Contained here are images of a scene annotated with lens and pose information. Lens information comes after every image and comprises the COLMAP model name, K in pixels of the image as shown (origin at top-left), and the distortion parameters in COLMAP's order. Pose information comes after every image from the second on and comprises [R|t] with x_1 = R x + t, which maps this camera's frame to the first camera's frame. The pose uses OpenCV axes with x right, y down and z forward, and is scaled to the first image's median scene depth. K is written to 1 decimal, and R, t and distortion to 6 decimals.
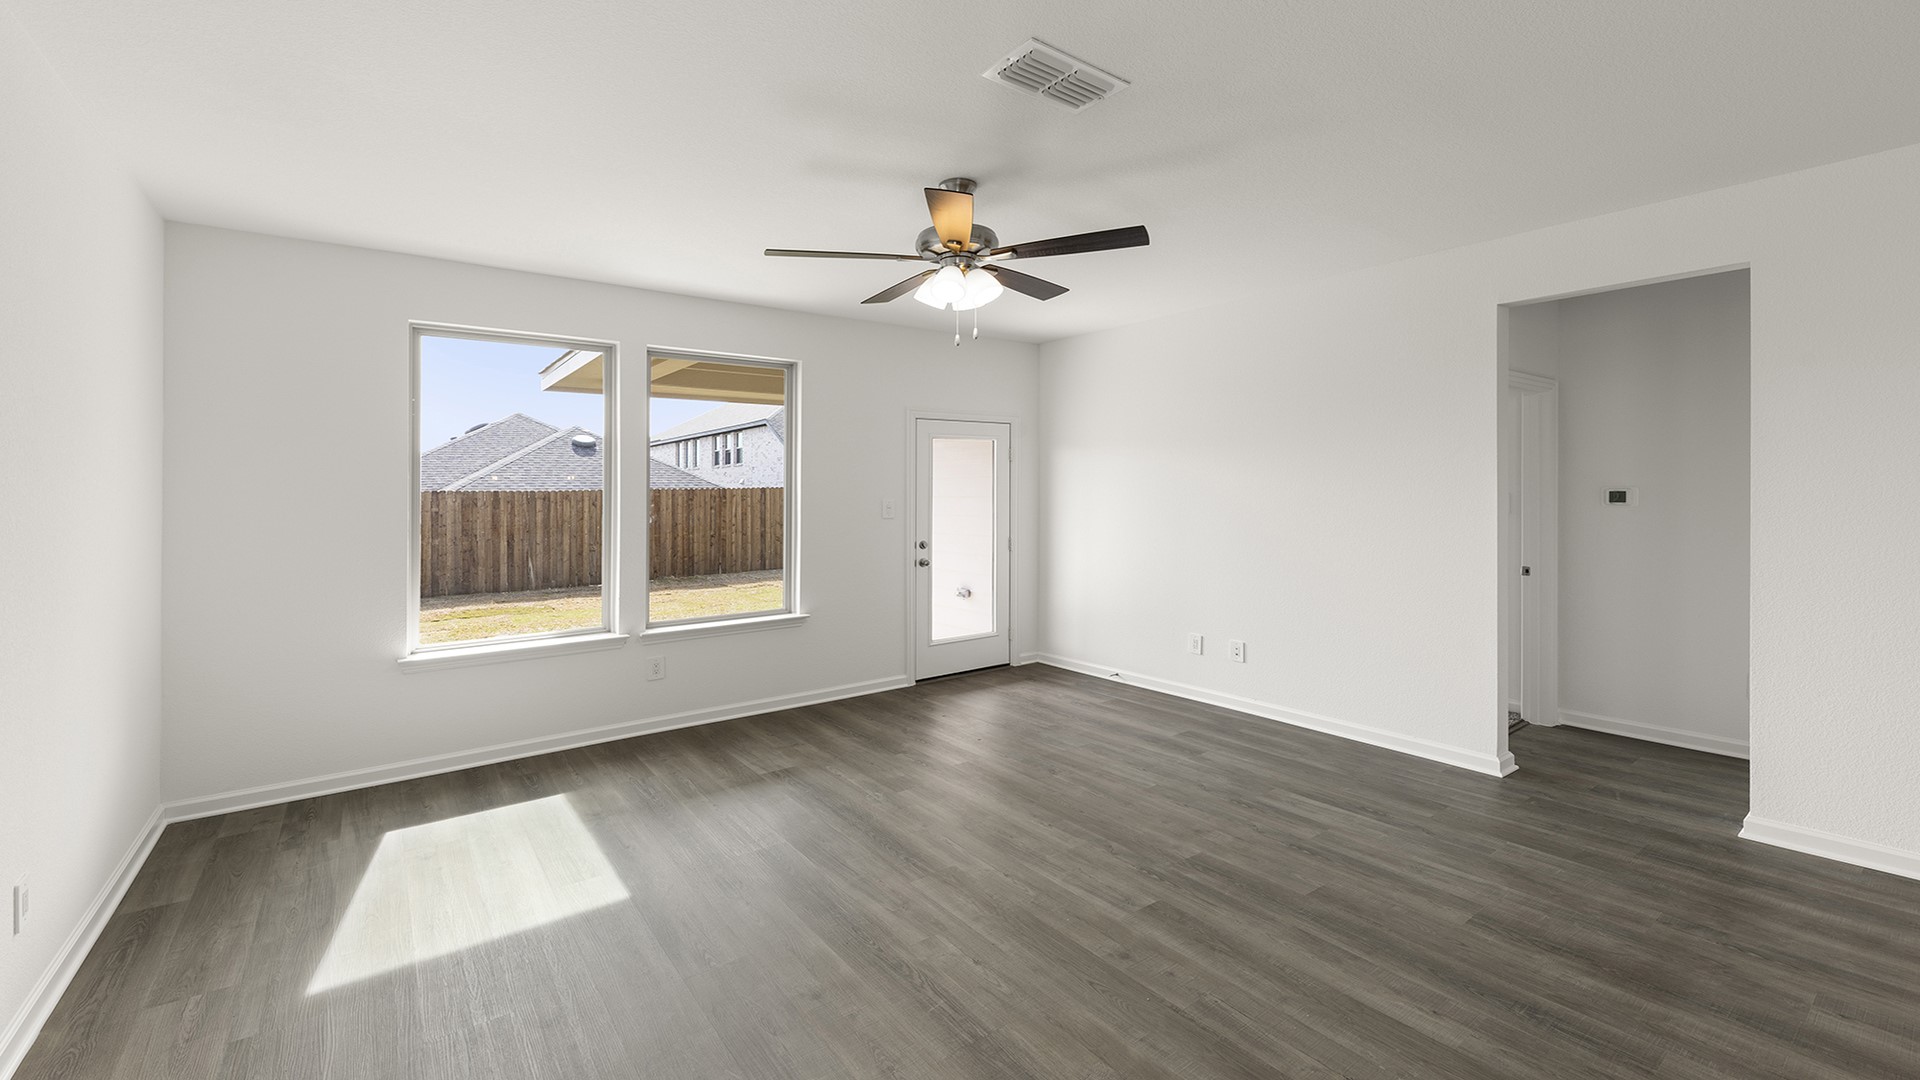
lens RADIAL K [[797.4, 0, 965.5], [0, 797.4, 459.4], [0, 0, 1]] dist [-0.004703, -0.001162]
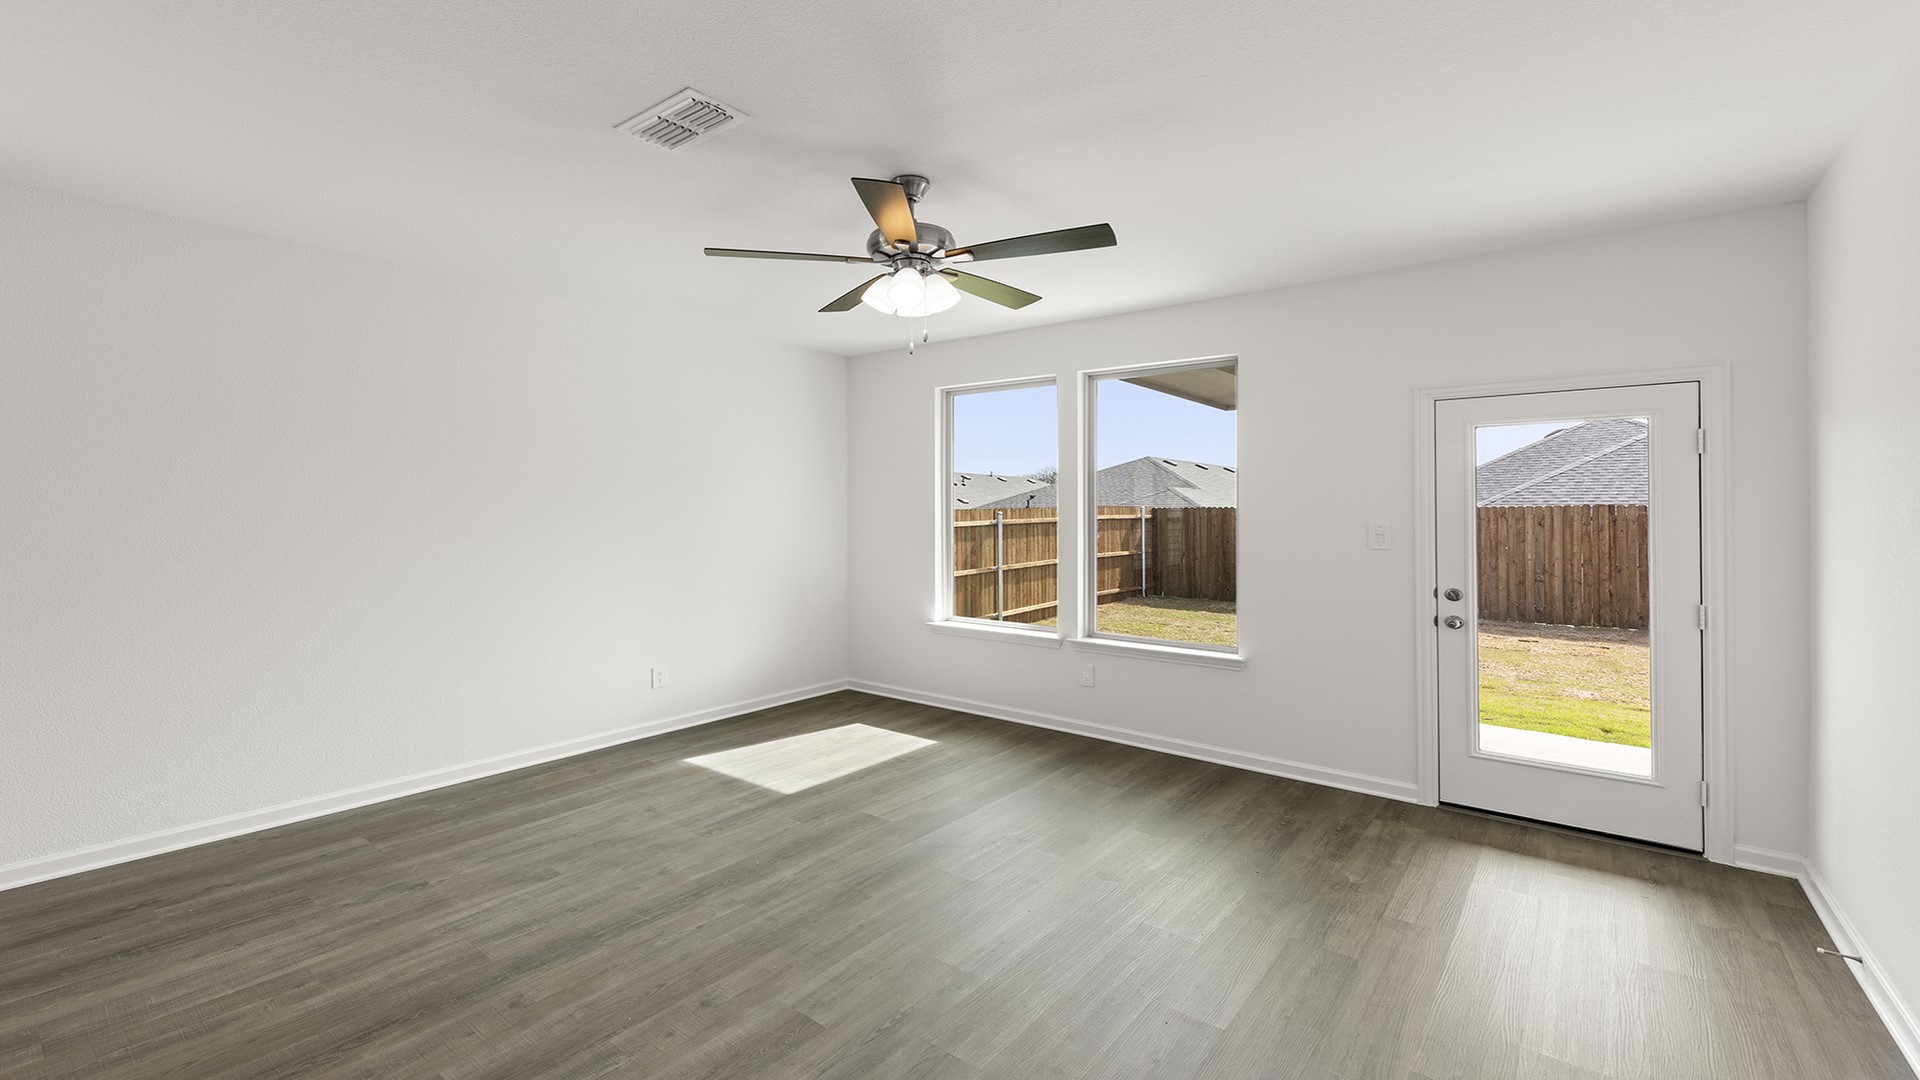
lens RADIAL K [[797.4, 0, 881.8], [0, 797.4, 487.7], [0, 0, 1]] dist [-0.004703, -0.001162]
pose [[0.212433, -0.019594, -0.976979, 0.975415], [0.035371, 0.999298, -0.012350, 0.024928], [0.976535, -0.031933, 0.212977, 0.845236]]
